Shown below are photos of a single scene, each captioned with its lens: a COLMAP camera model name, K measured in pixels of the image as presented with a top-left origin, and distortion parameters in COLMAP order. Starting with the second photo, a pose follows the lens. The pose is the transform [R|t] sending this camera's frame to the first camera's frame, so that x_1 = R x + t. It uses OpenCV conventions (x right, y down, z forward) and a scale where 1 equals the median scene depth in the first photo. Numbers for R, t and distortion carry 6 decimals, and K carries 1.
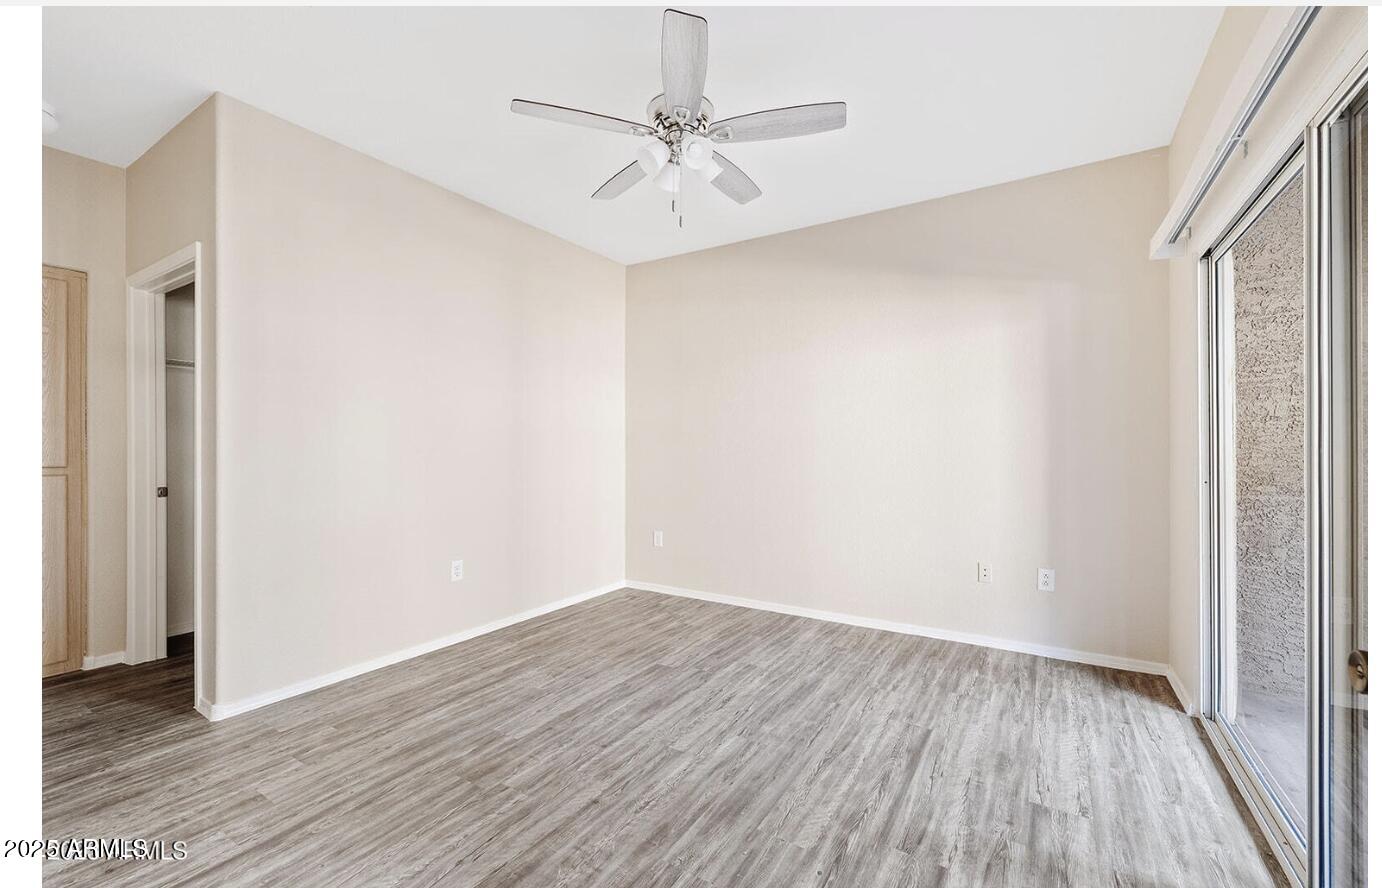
lens RADIAL K [[546.3, 0, 696.2], [0, 546.3, 447.7], [0, 0, 1]] dist [-0.001939, -0.000182]
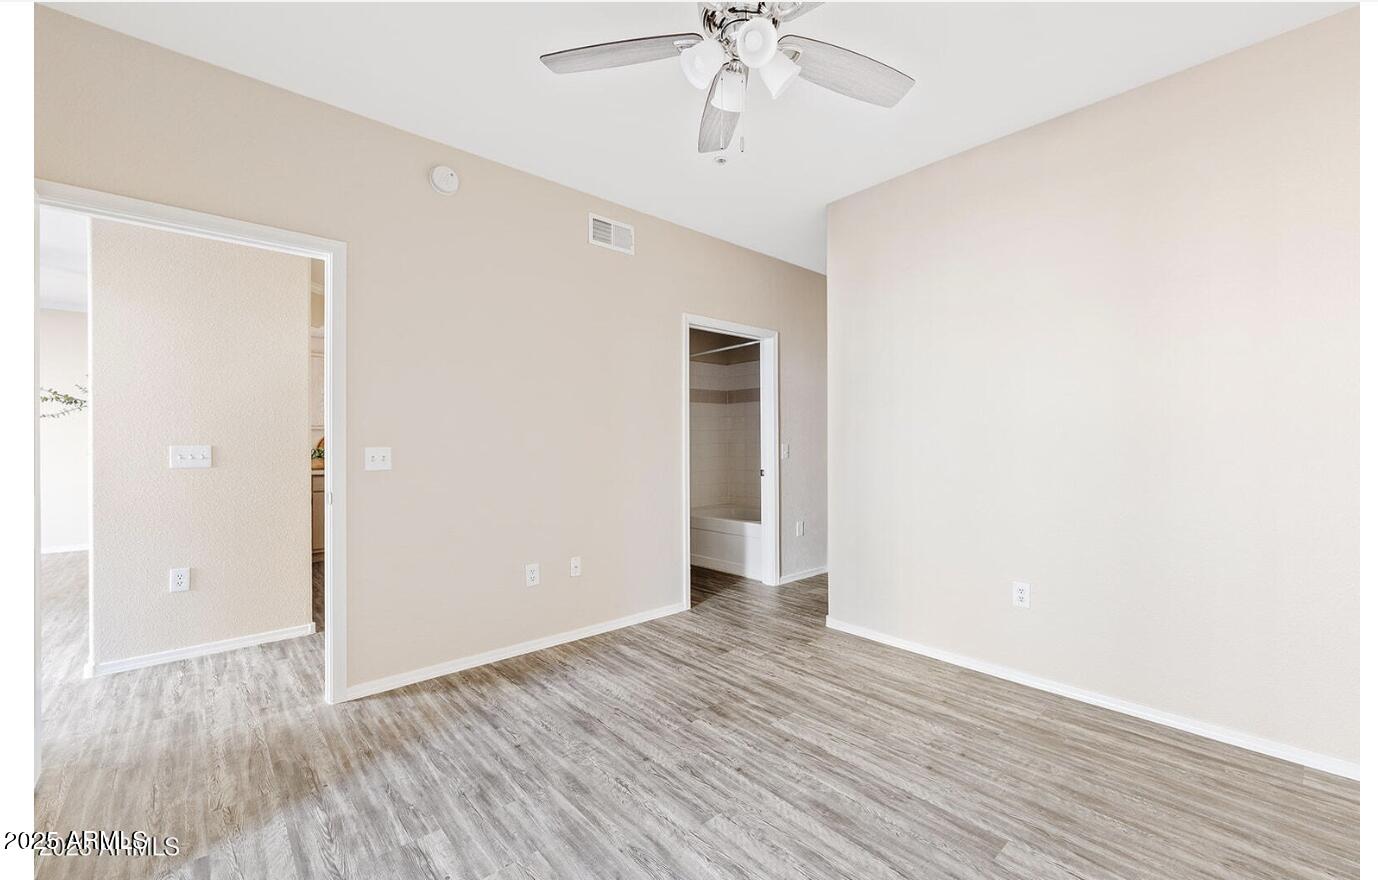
lens RADIAL K [[544.7, 0, 695.0], [0, 544.7, 439.8], [0, 0, 1]] dist [-0.001939, -0.000182]
pose [[-0.248500, -0.003334, -0.968626, 0.689732], [-0.000245, 0.999994, -0.003380, -0.002412], [0.968632, -0.000603, -0.248499, 1.084742]]
